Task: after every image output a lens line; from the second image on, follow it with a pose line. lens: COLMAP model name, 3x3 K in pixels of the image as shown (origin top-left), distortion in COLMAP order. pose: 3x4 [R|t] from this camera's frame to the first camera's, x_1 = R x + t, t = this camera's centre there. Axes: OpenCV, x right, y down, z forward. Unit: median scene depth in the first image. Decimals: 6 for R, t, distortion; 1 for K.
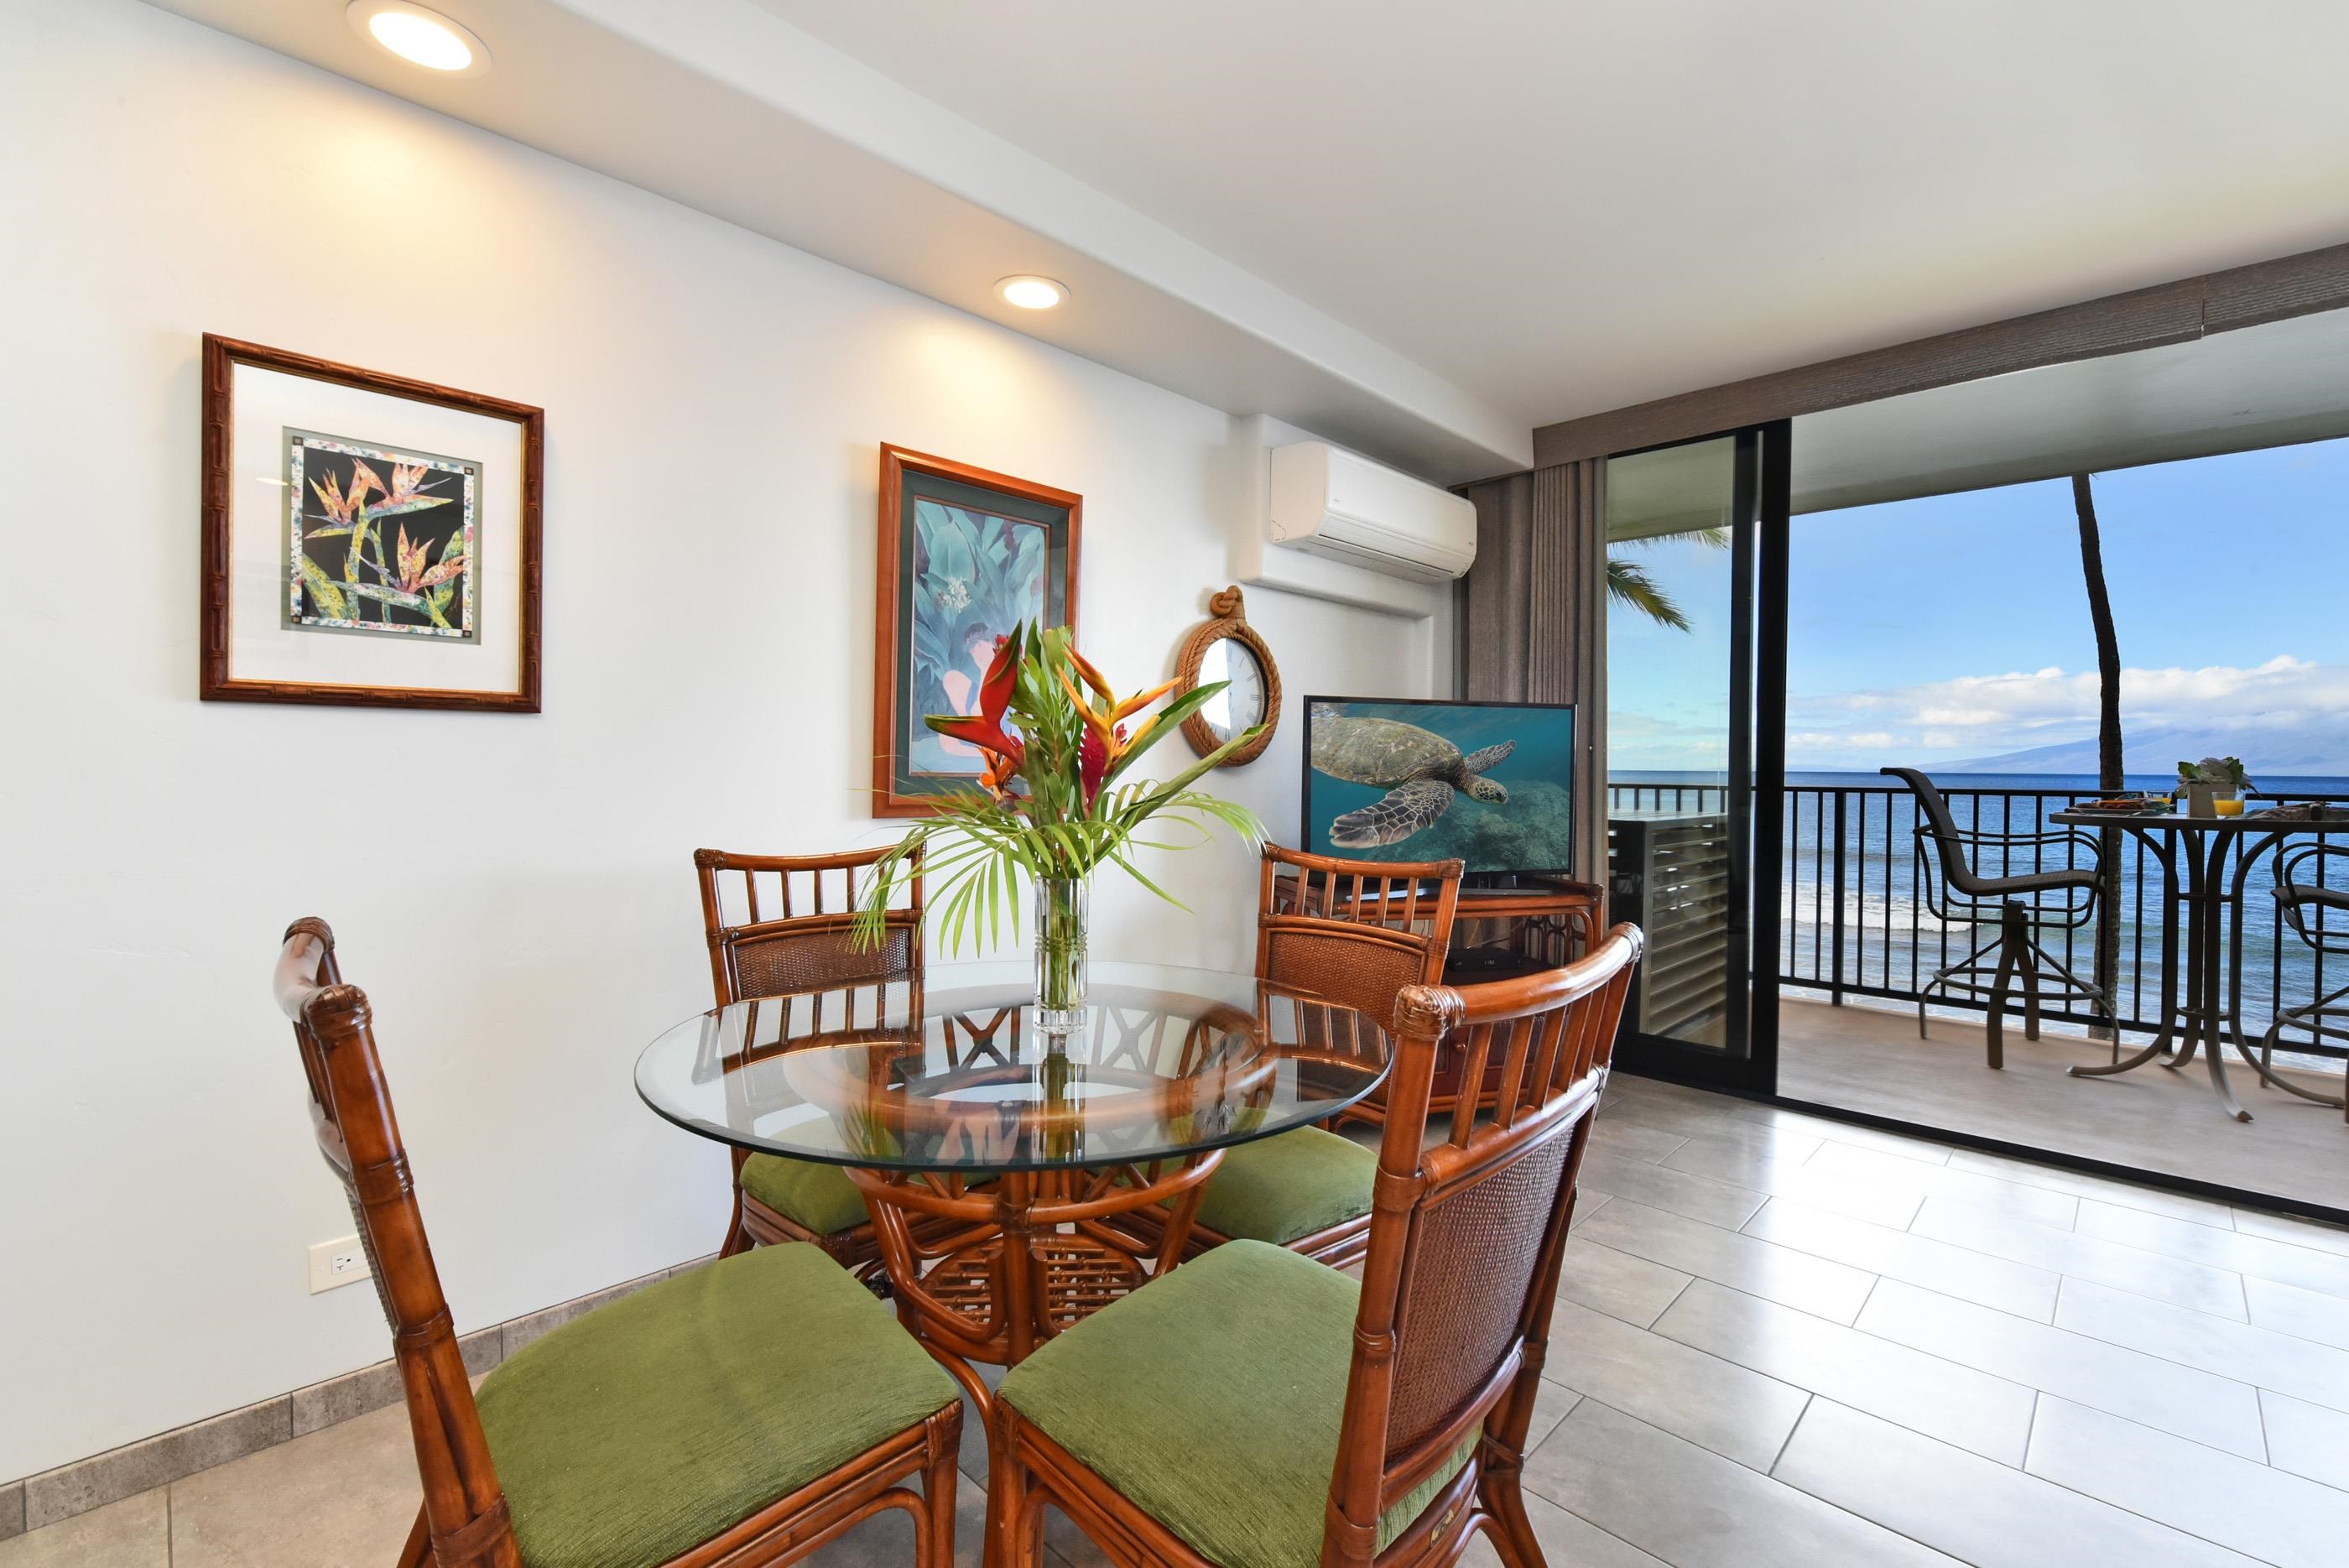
lens RADIAL K [[968.4, 0, 1164.6], [0, 968.4, 790.9], [0, 0, 1]] dist [-0.012387, -0.001125]
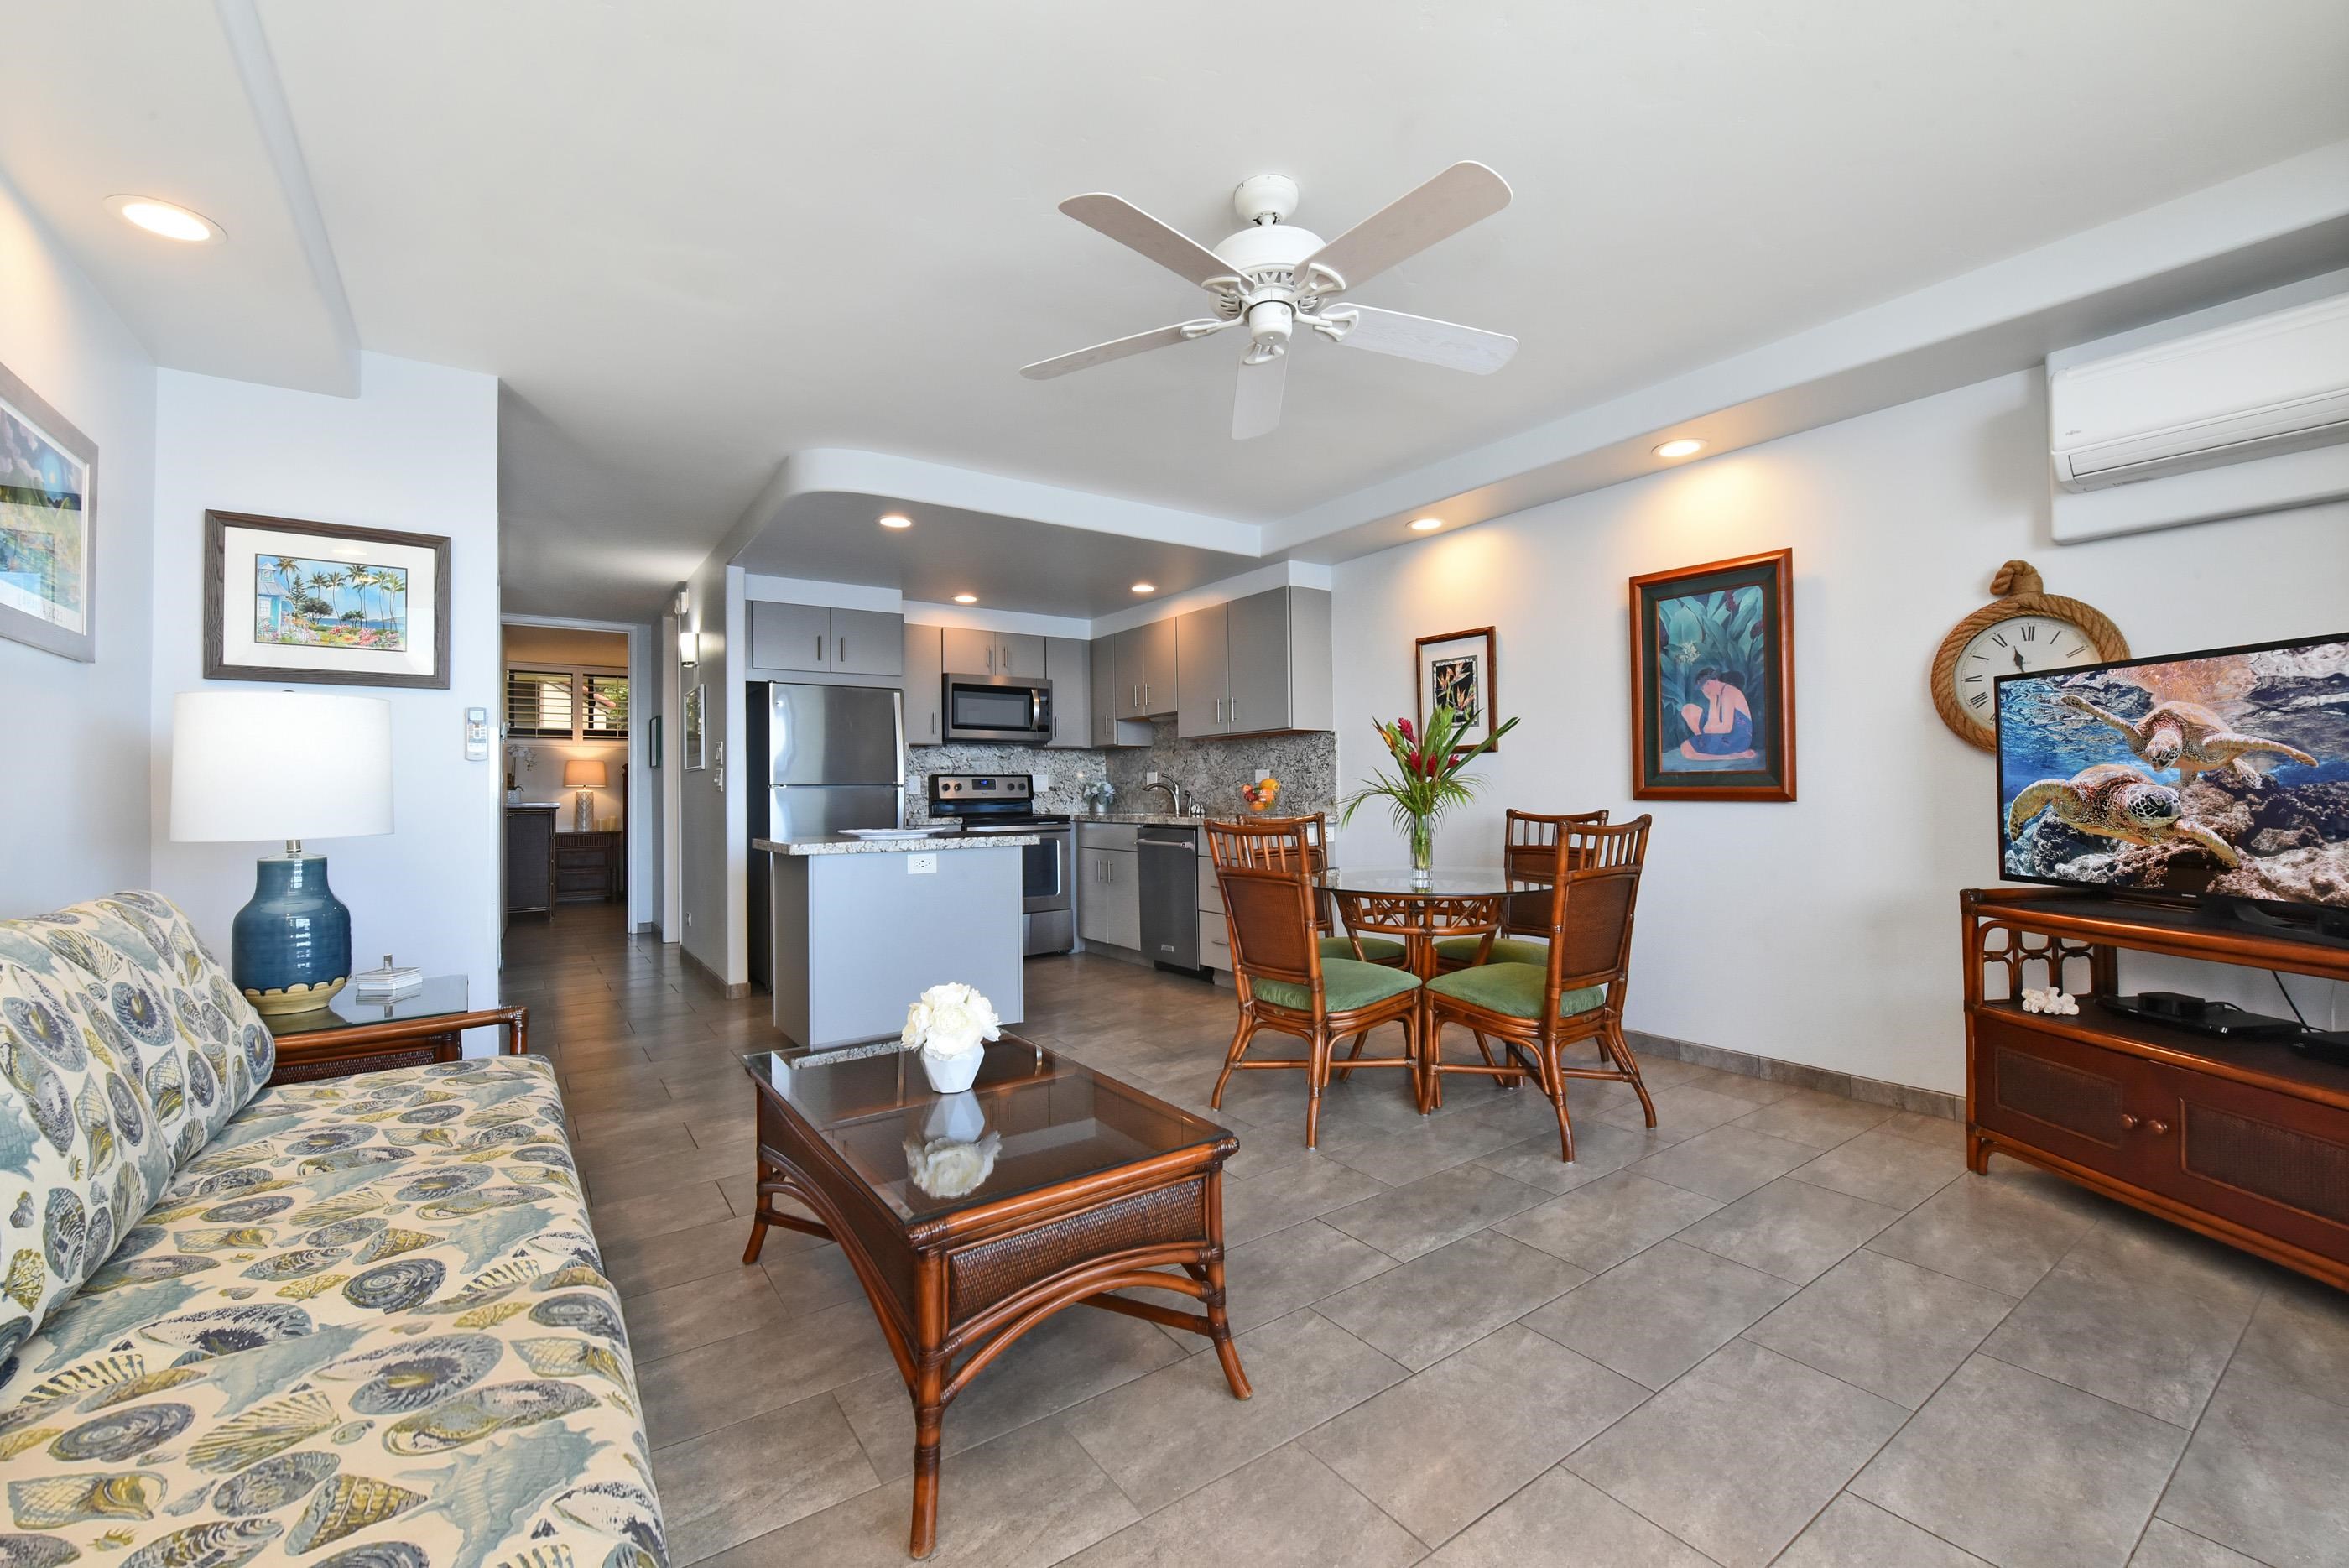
lens RADIAL K [[968.4, 0, 1166.0], [0, 968.4, 785.2], [0, 0, 1]] dist [-0.012387, -0.001125]
pose [[-0.182127, -0.013806, -0.983178, 1.362081], [-0.016267, 0.999807, -0.011026, 0.031648], [0.983140, 0.013985, -0.182317, 0.458991]]
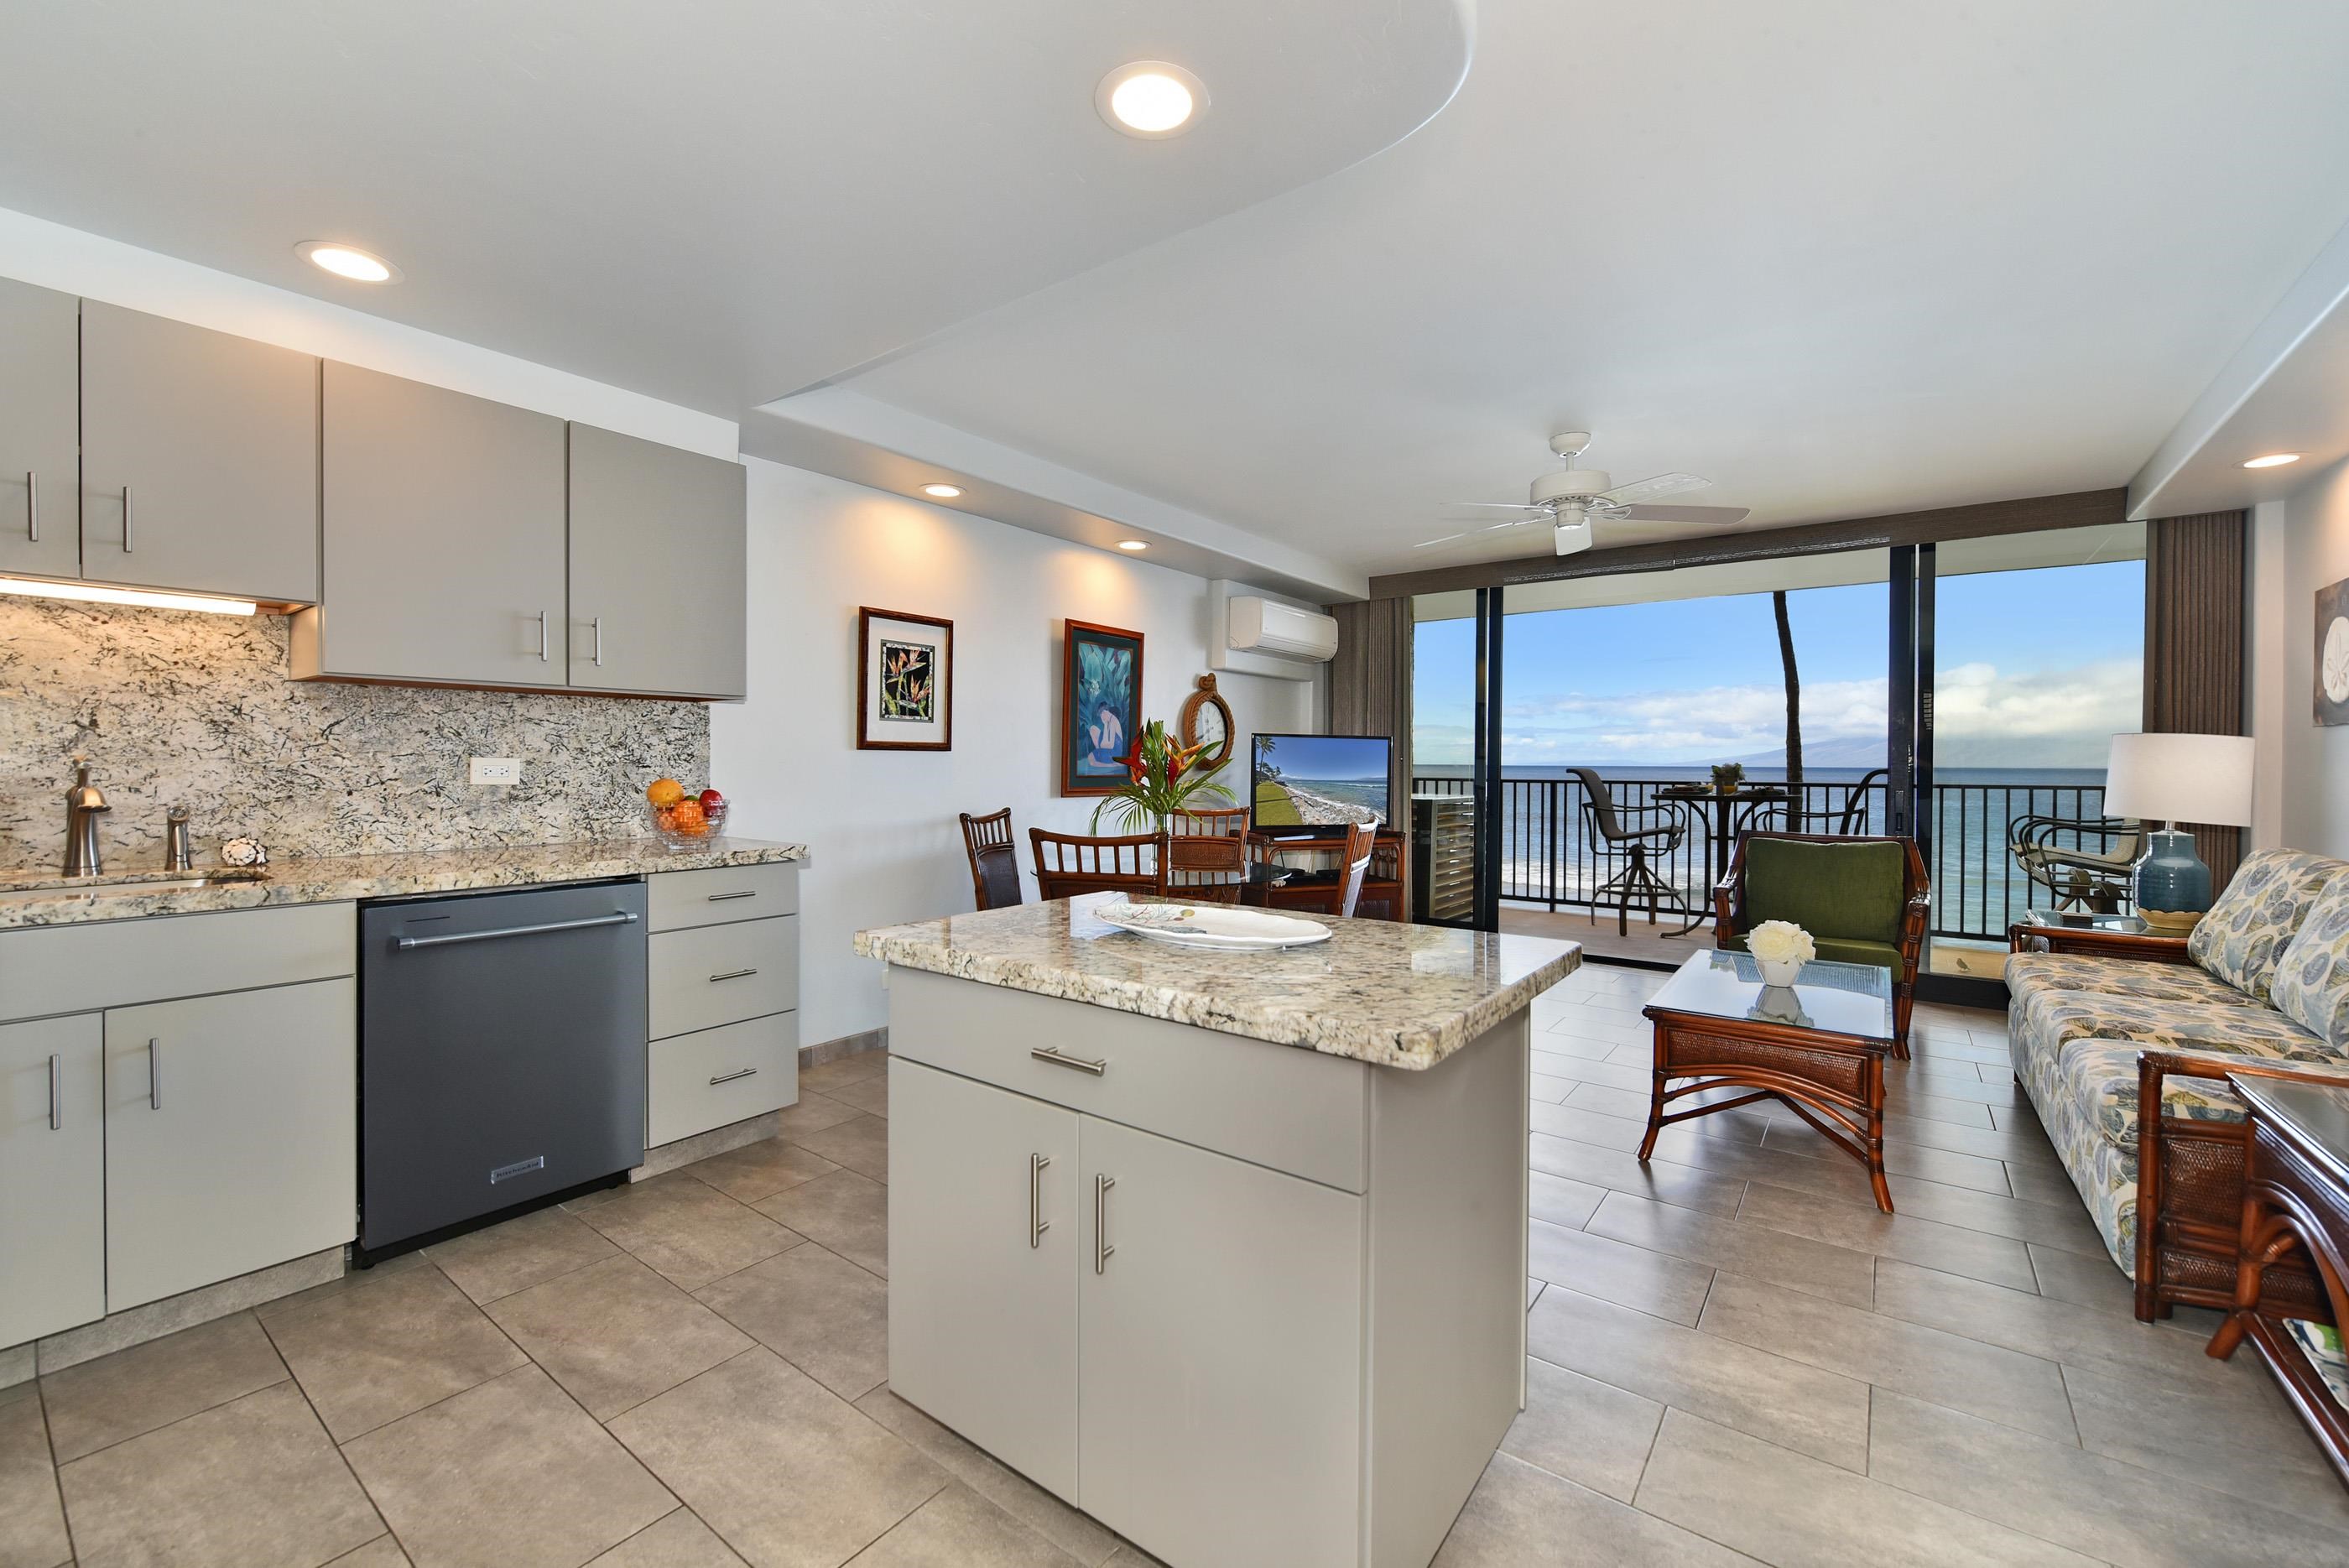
lens RADIAL K [[937.7, 0, 1165.3], [0, 937.7, 784.4], [0, 0, 1]] dist [-0.005945, -0.001874]
pose [[0.990739, -0.007672, 0.135566, -0.324551], [0.008048, 0.999965, -0.002223, 0.004711], [-0.135544, 0.003294, 0.990766, -0.938572]]
